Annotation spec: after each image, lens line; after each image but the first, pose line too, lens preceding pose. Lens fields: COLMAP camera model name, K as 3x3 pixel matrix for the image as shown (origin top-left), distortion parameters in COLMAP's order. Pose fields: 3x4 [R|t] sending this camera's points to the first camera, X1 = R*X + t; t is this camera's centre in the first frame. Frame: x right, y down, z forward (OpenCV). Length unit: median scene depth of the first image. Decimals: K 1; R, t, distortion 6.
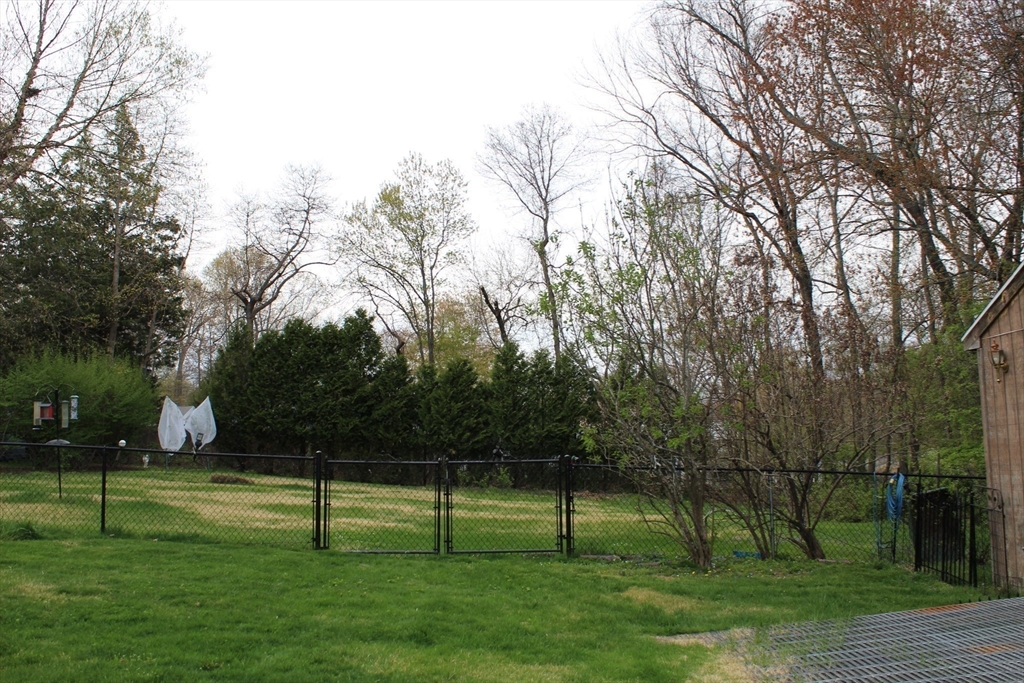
lens RADIAL K [[950.9, 0, 512.0], [0, 950.9, 341.5], [0, 0, 1]] dist [-0.158358, -0.002497]
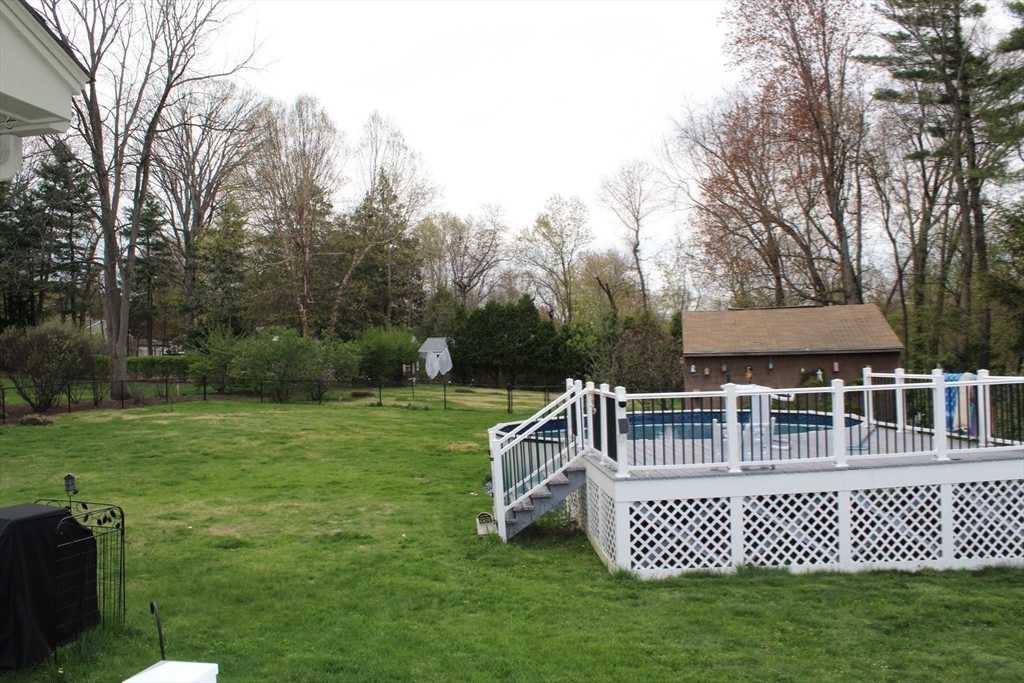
lens RADIAL K [[852.6, 0, 512.0], [0, 852.6, 341.5], [0, 0, 1]] dist [-0.173583, 0.144643]
pose [[0.982710, -0.015585, -0.184493, 0.091931], [0.032581, 0.995458, 0.089457, -0.077458], [0.182261, -0.093921, 0.978754, -0.501663]]
